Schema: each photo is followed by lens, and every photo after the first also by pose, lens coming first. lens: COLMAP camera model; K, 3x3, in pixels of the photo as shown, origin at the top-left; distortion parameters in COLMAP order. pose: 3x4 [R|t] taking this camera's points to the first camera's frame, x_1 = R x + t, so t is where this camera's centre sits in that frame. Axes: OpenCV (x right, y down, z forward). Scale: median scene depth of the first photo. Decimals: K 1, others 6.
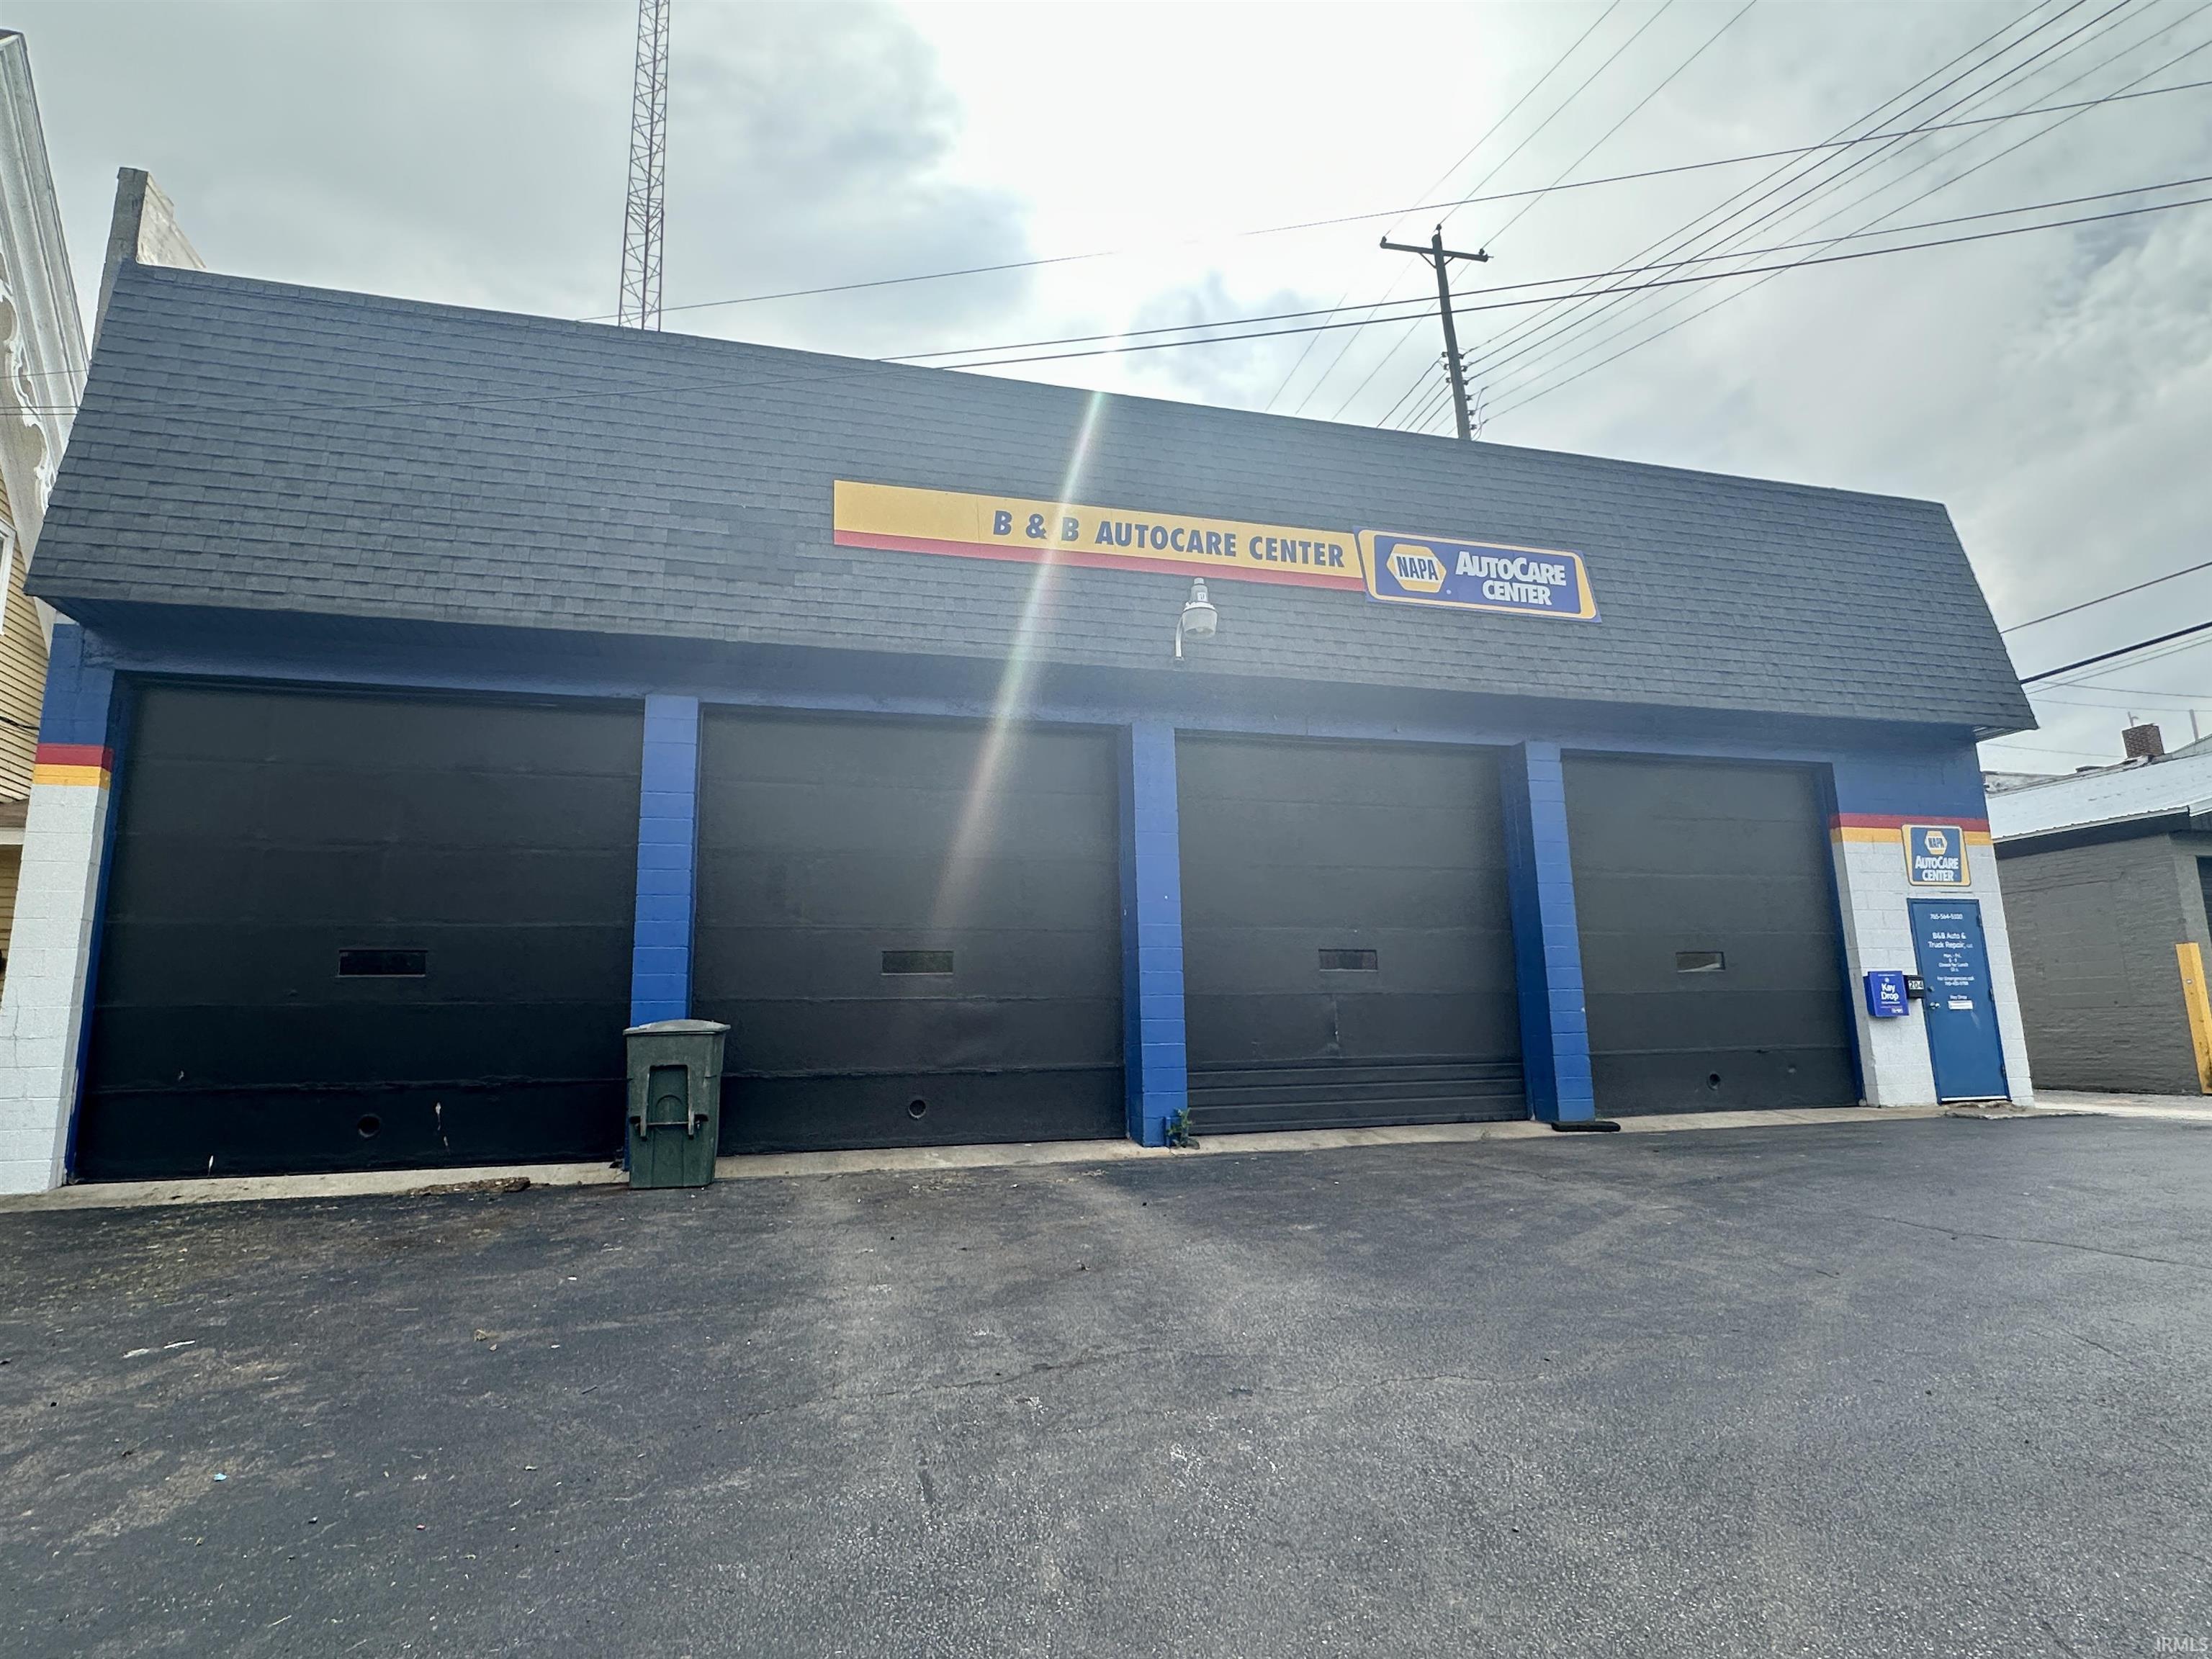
lens RADIAL K [[1184.5, 0, 1106.5], [0, 1184.5, 841.8], [0, 0, 1]] dist [-0.006578, 0.001021]
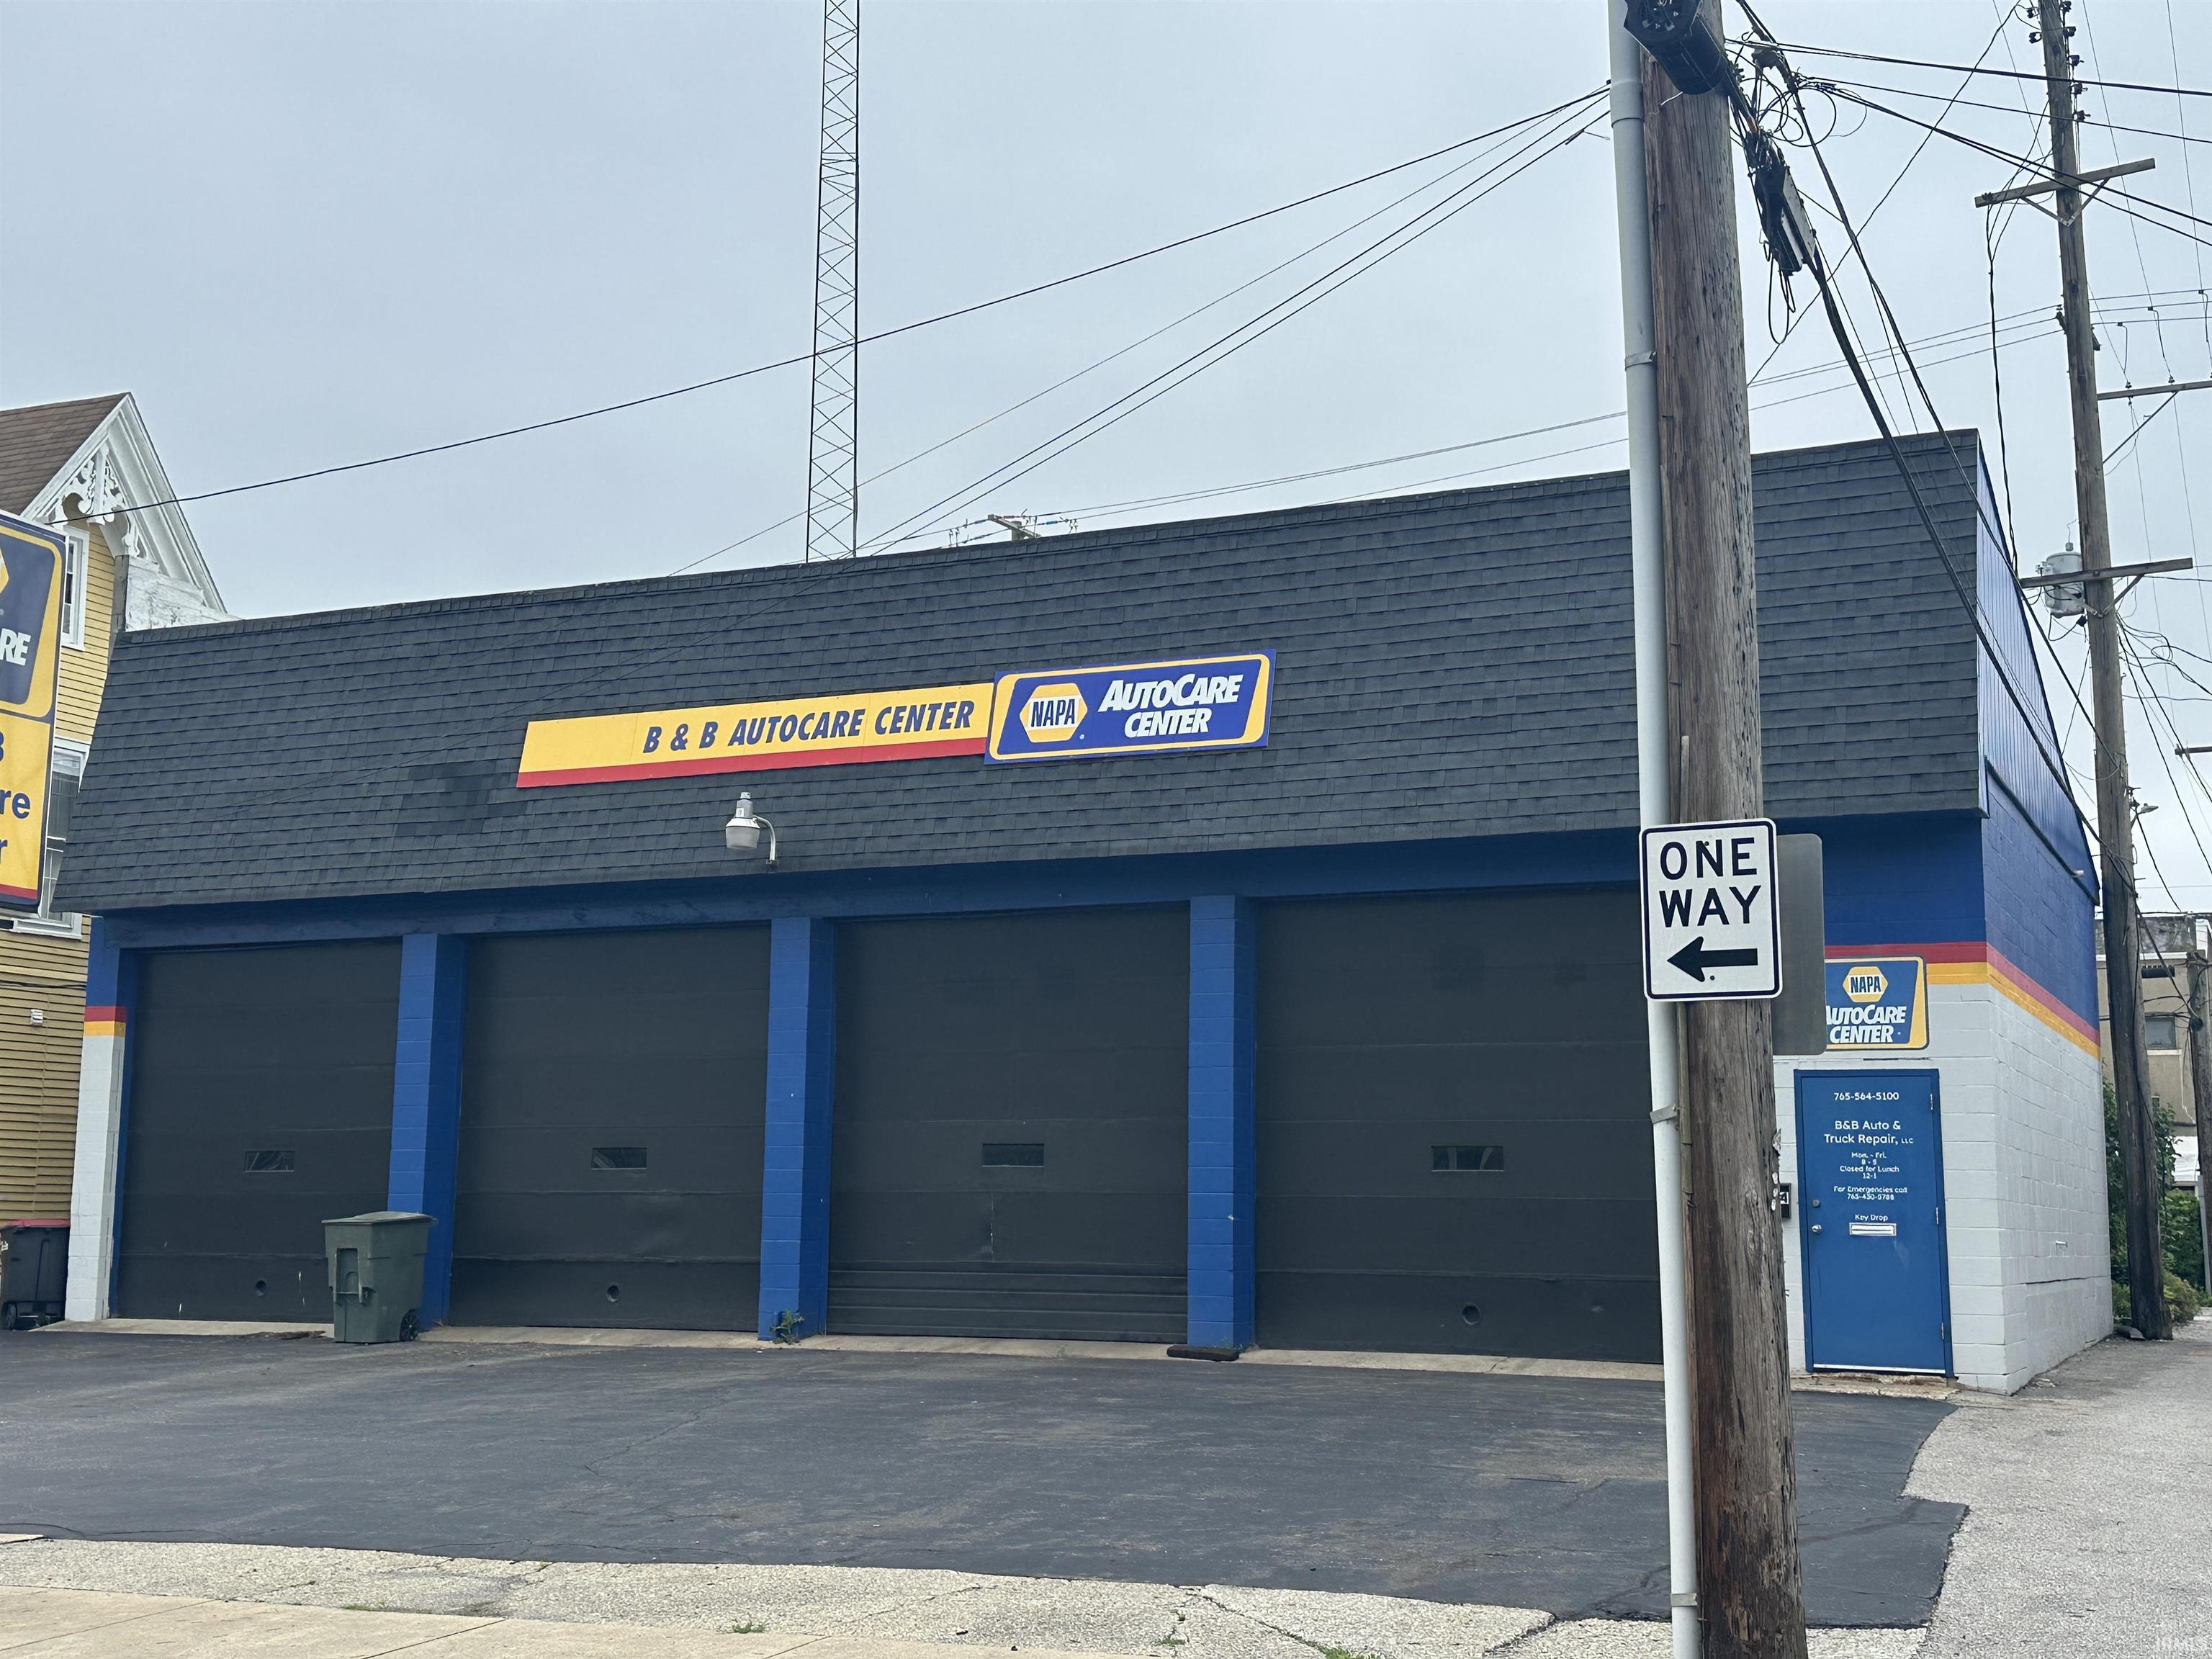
lens RADIAL K [[2624.8, 0, 1108.3], [0, 2624.8, 828.1], [0, 0, 1]] dist [0.110947, 0.000000]
pose [[0.762384, -0.063908, -0.643961, 1.586771], [0.085966, 0.996294, 0.002901, -0.151198], [0.641389, -0.057570, 0.765053, -0.488799]]
